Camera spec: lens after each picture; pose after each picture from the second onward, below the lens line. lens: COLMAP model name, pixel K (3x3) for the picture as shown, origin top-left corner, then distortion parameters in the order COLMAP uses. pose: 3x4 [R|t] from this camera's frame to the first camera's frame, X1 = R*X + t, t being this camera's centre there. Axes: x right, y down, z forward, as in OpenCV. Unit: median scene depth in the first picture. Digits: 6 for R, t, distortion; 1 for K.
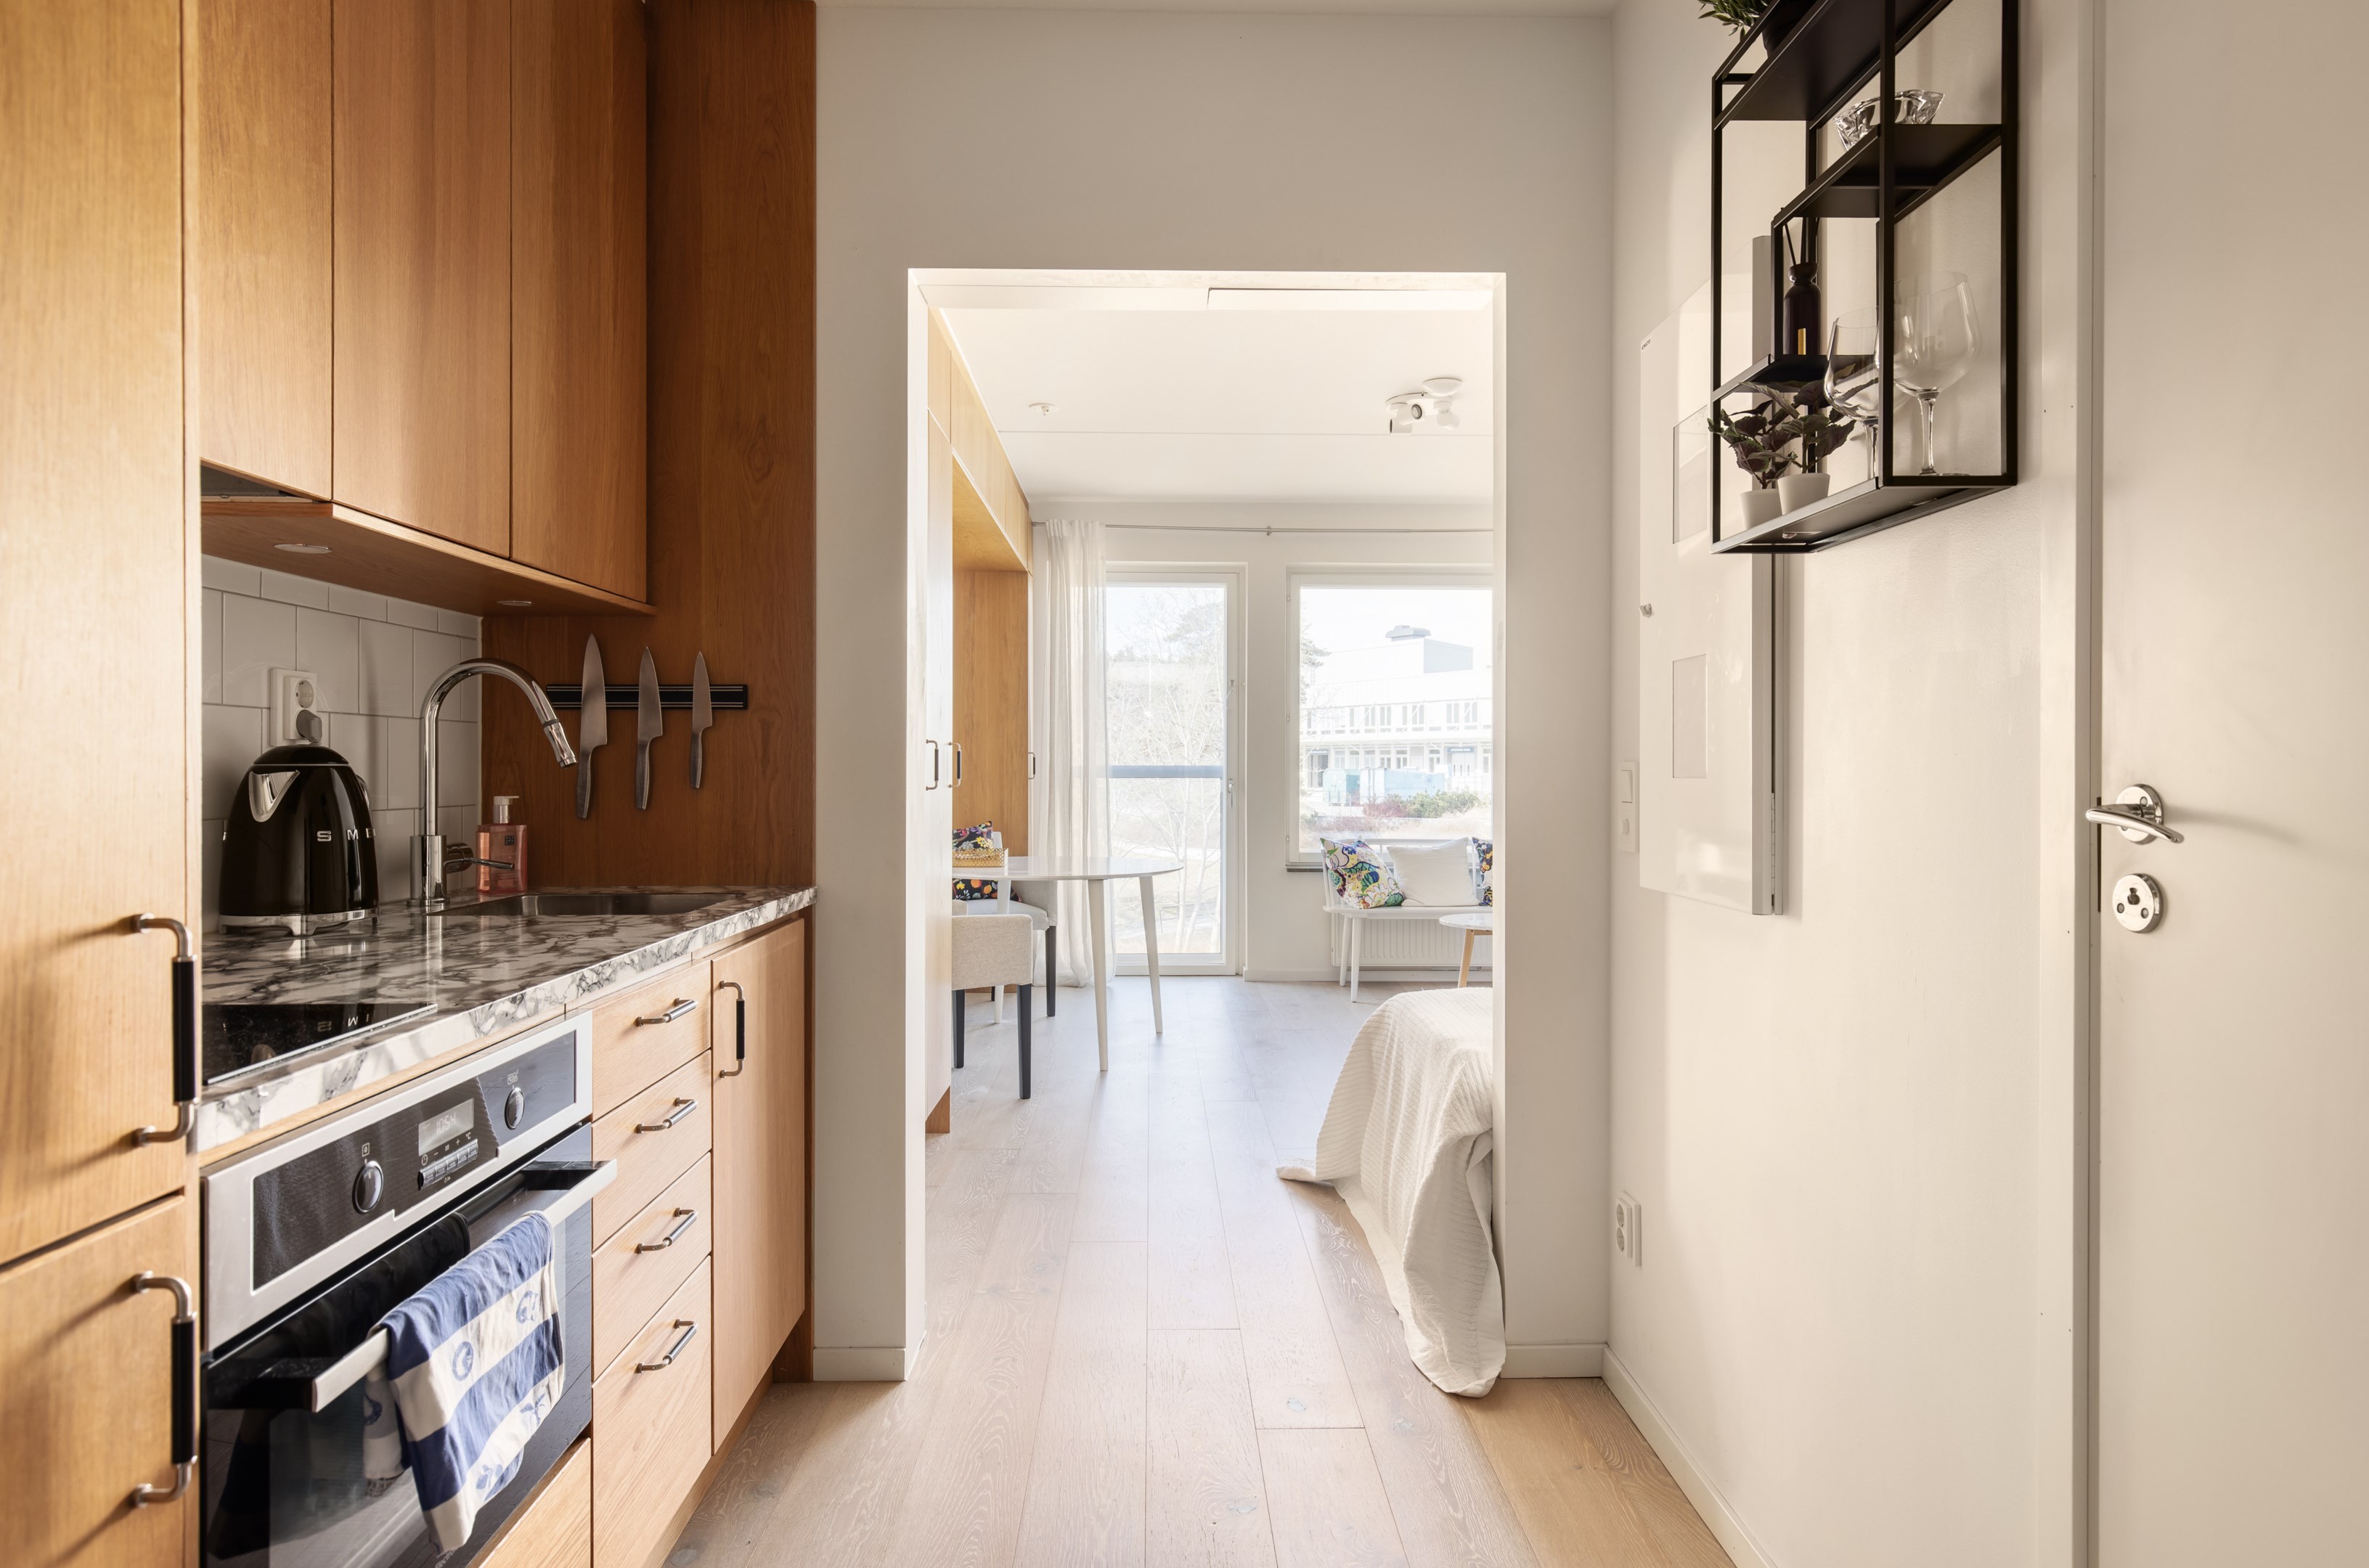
lens RADIAL K [[1311.8, 0, 1180.6], [0, 1311.8, 770.4], [0, 0, 1]] dist [0.001972, 0.000953]
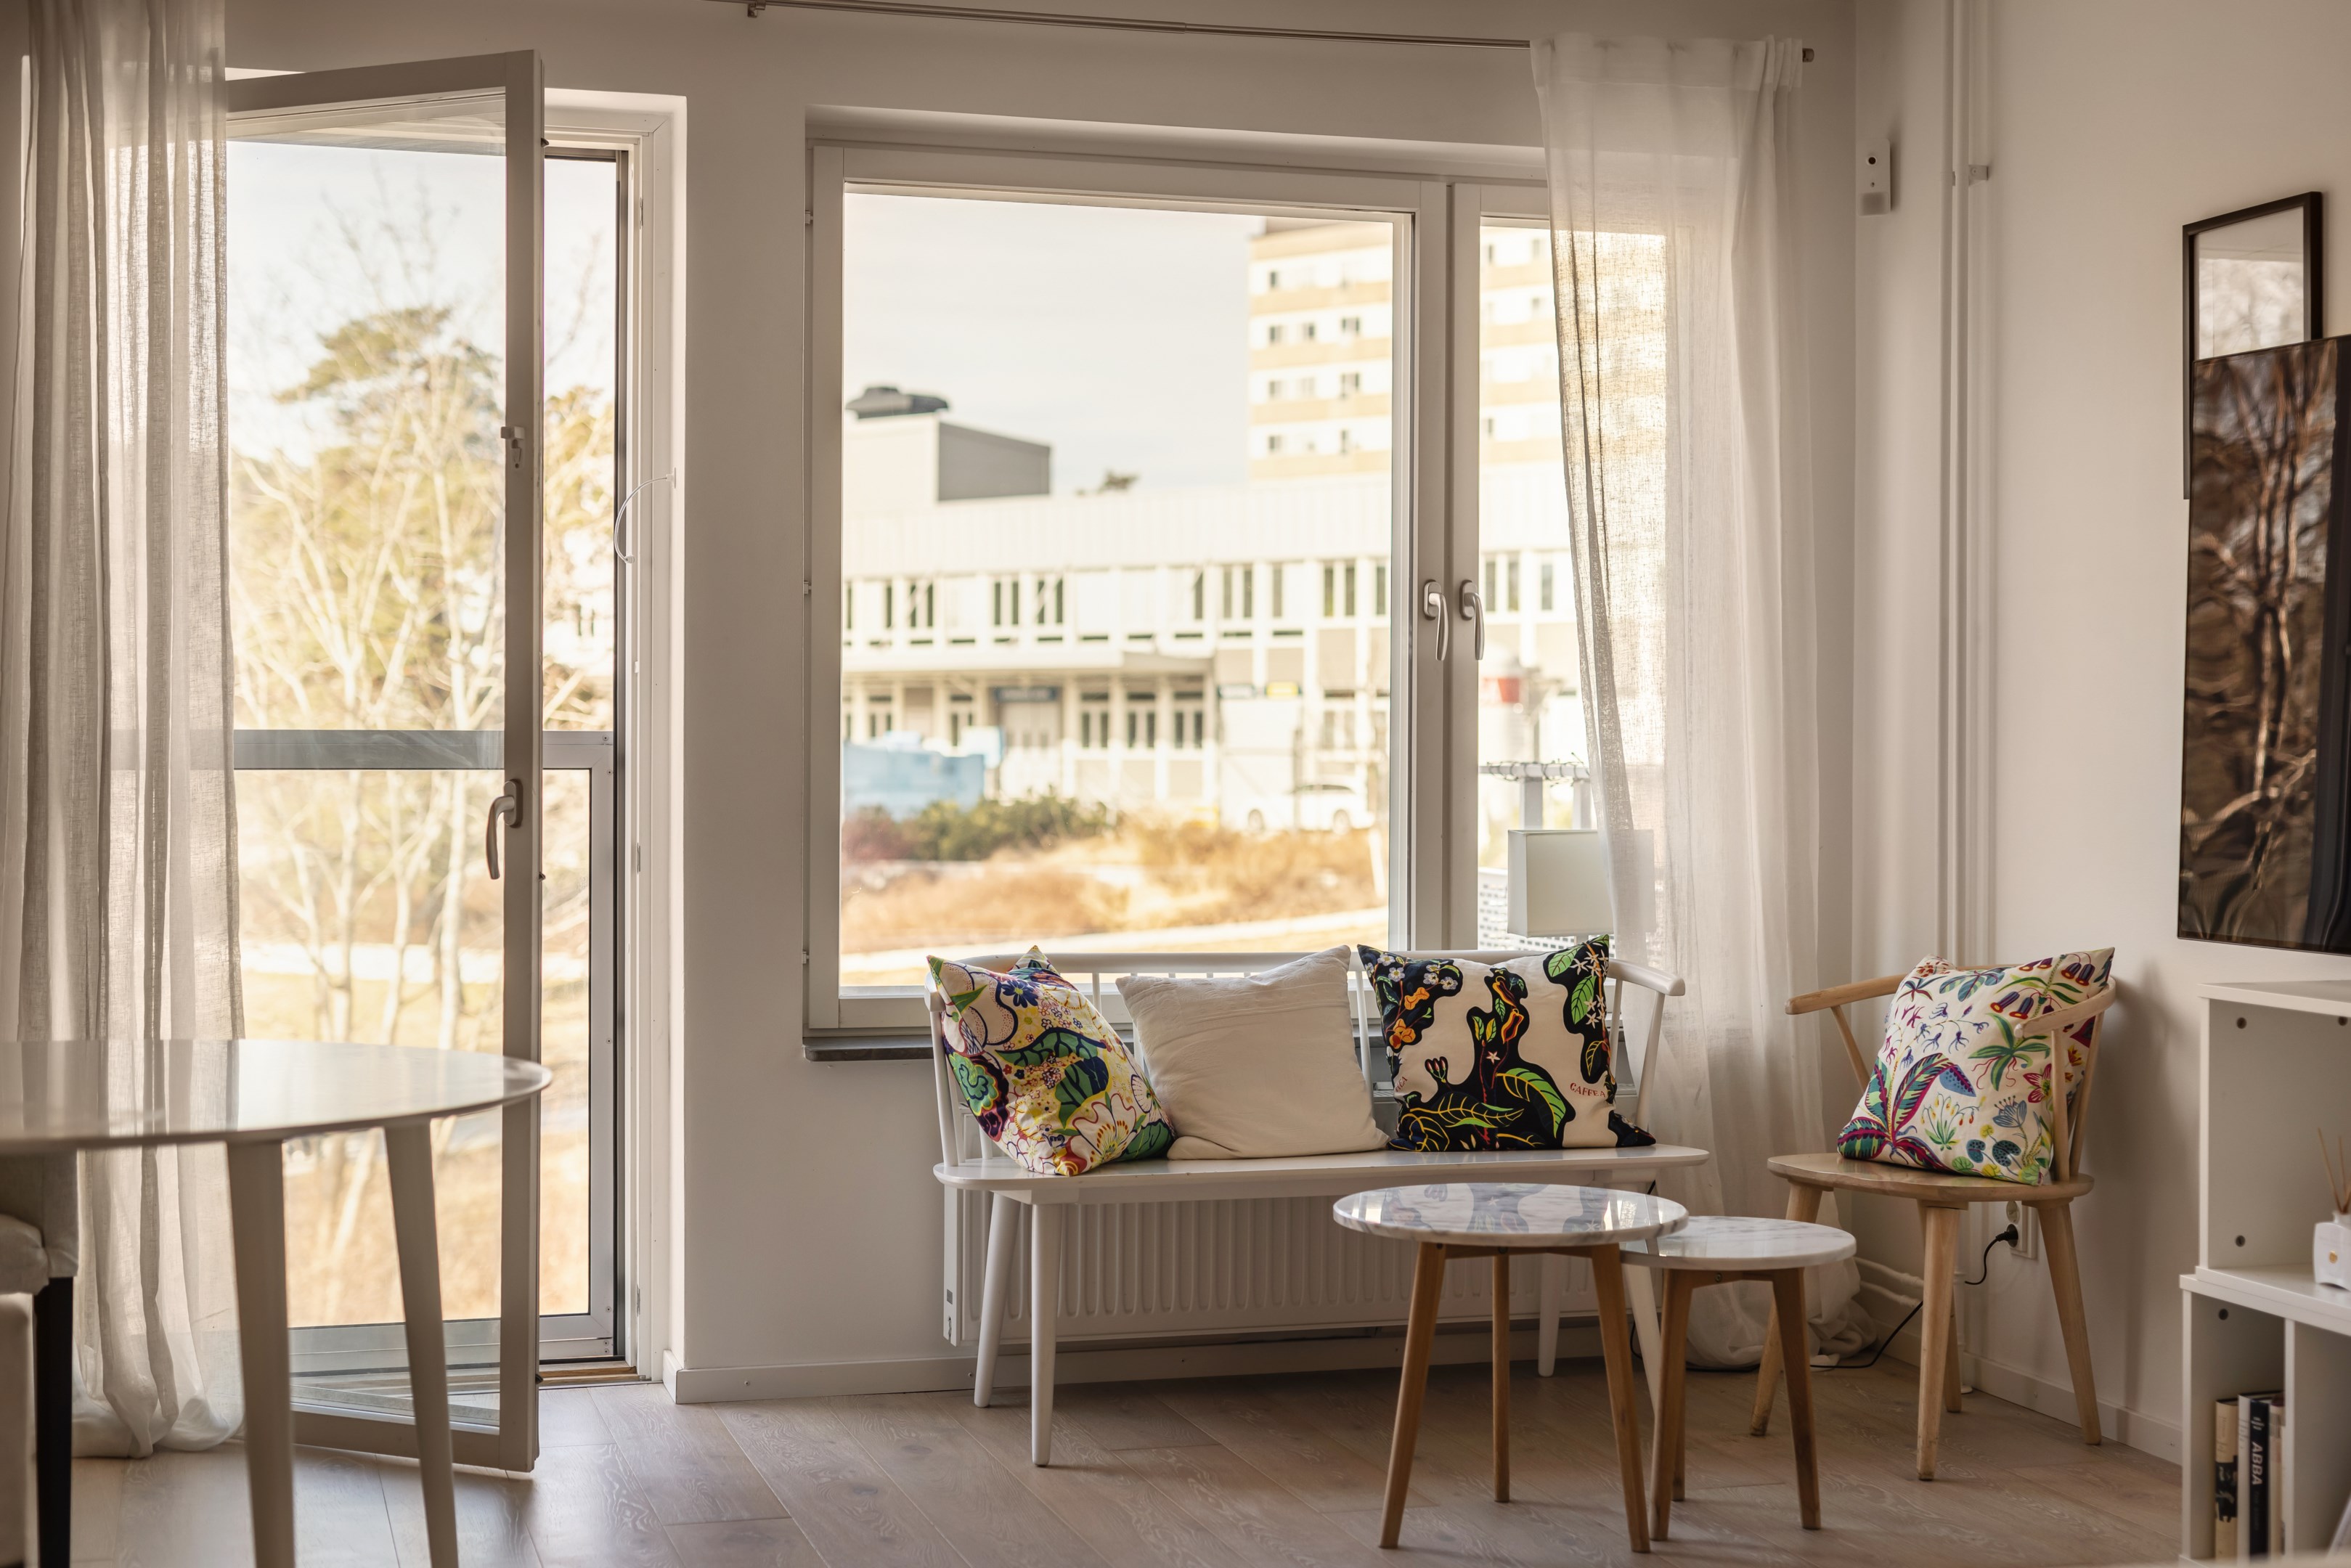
lens RADIAL K [[3279.4, 0, 1175.5], [0, 3279.4, 784.0], [0, 0, 1]] dist [-0.017278, -0.031130]
pose [[0.966663, -0.001117, 0.256049, -0.040112], [-0.002018, 0.999926, 0.011982, -0.000723], [-0.256043, -0.012100, 0.966590, 0.202321]]
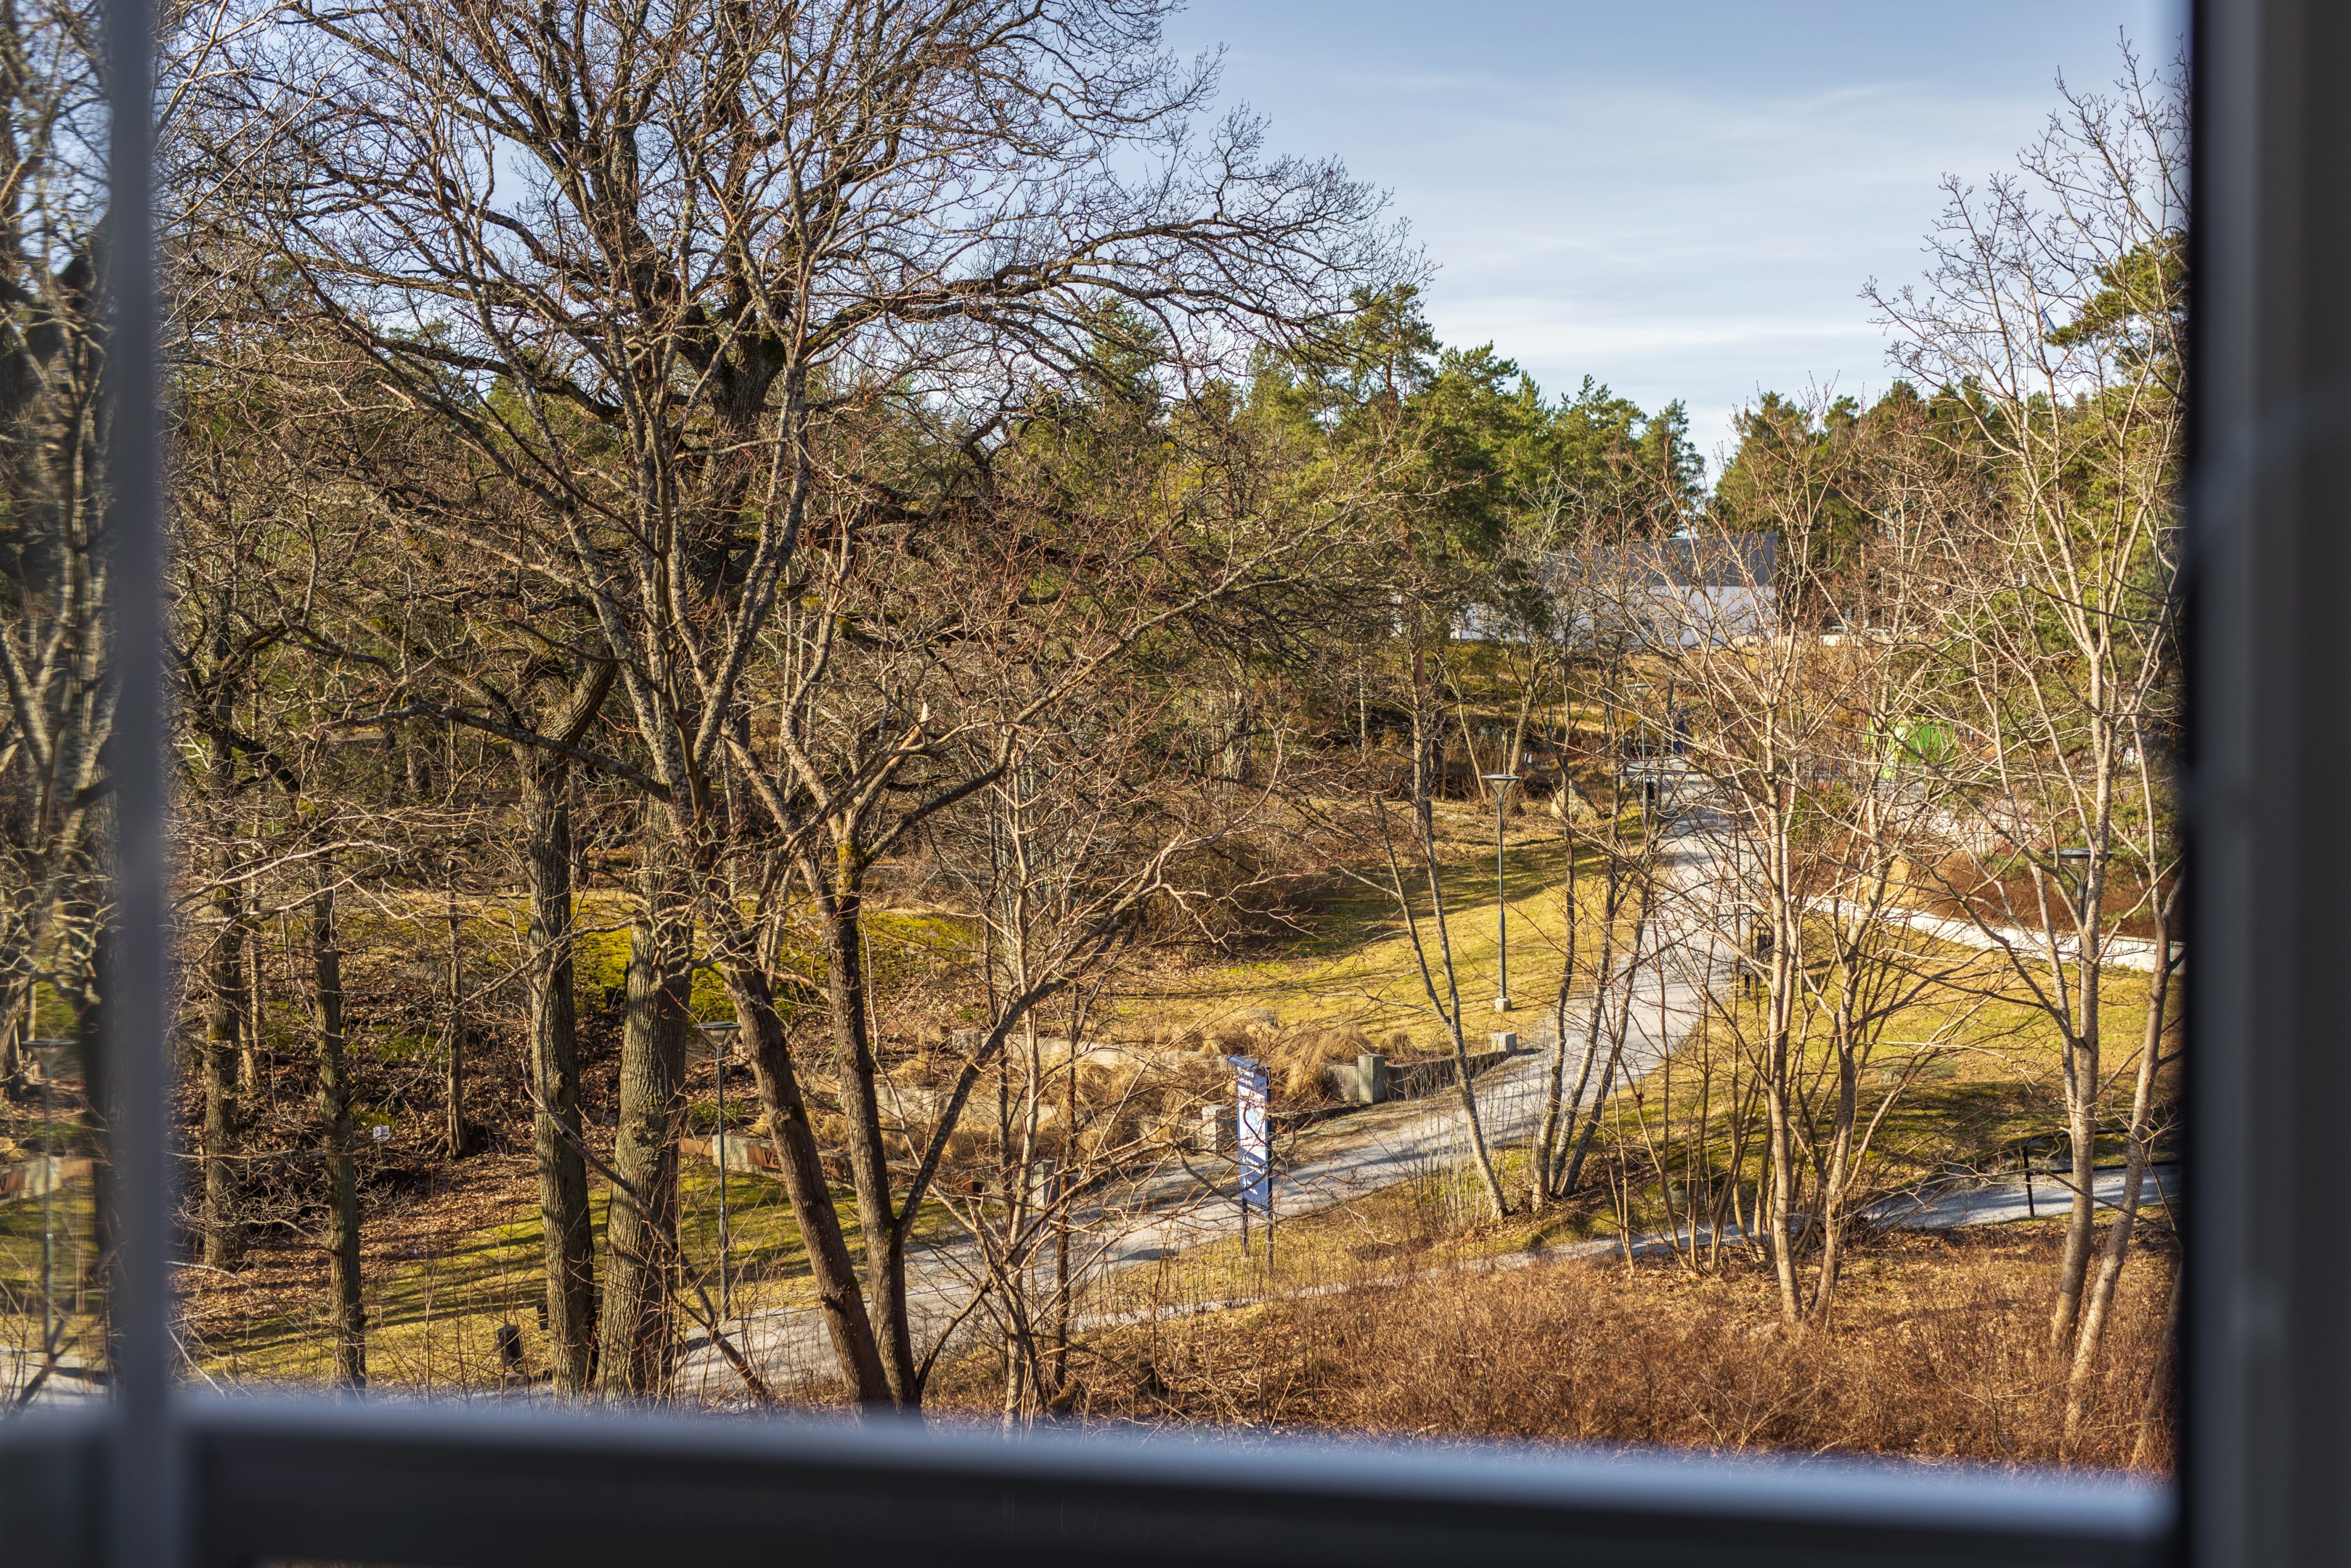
lens RADIAL K [[3279.4, 0, 1175.5], [0, 3279.4, 784.0], [0, 0, 1]] dist [-0.017278, -0.031130]
pose [[0.961590, -0.000319, -0.274491, 0.058716], [0.007949, 0.999612, 0.026687, -0.095670], [0.274376, -0.027844, 0.961219, 1.308167]]
